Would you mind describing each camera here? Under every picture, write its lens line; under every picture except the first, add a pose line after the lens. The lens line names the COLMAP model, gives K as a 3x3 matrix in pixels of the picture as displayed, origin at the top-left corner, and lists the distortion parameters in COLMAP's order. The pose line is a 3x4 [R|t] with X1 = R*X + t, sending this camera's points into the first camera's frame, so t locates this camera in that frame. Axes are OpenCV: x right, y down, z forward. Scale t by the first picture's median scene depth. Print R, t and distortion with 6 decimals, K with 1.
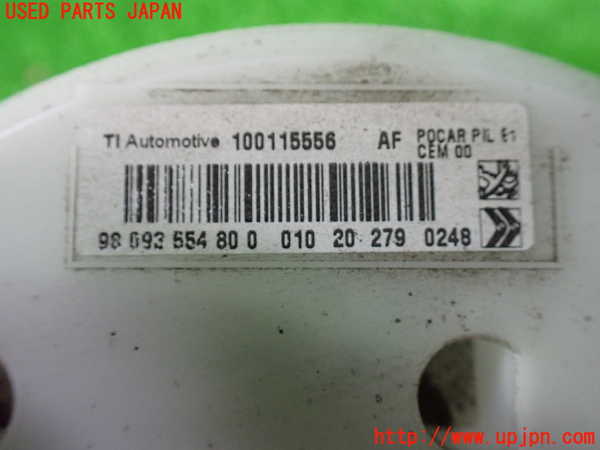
lens RADIAL K [[541.4, 0, 300.1], [0, 541.4, 225.3], [0, 0, 1]] dist [0.016948, -0.008704]
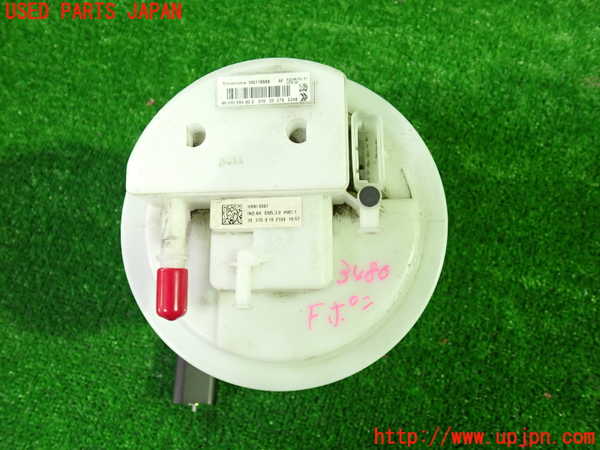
lens RADIAL K [[541.4, 0, 300.8], [0, 541.4, 224.7], [0, 0, 1]] dist [0.016948, -0.008704]
pose [[0.995817, -0.025784, -0.087651, 0.733892], [0.019119, 0.996921, -0.076049, 1.491422], [0.089342, 0.074055, 0.993244, -3.683371]]
